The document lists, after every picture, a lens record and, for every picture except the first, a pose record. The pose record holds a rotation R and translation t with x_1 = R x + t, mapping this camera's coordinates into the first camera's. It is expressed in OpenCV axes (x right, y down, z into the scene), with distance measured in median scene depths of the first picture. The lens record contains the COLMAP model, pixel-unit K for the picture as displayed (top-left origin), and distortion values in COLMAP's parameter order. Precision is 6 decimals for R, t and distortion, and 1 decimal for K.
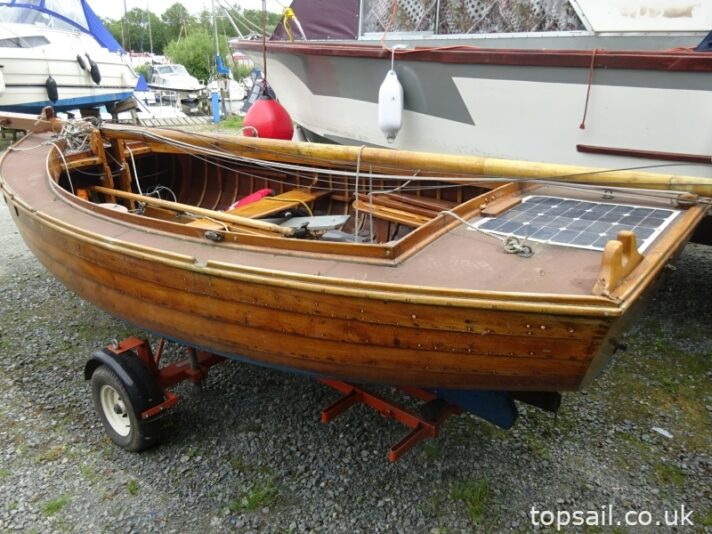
lens RADIAL K [[623.3, 0, 394.6], [0, 623.3, 270.0], [0, 0, 1]] dist [0.002037, -0.007857]
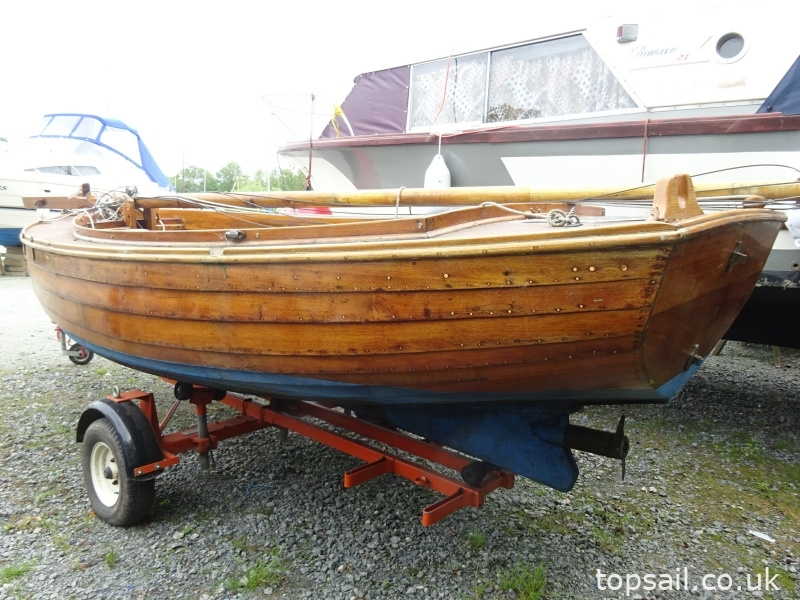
lens RADIAL K [[682.4, 0, 426.6], [0, 682.4, 300.0], [0, 0, 1]] dist [0.000312, -0.013651]
pose [[0.999146, 0.010652, -0.039923, 0.026752], [-0.021041, 0.962705, -0.269735, 0.233551], [0.035561, 0.270345, 0.962107, 0.050703]]
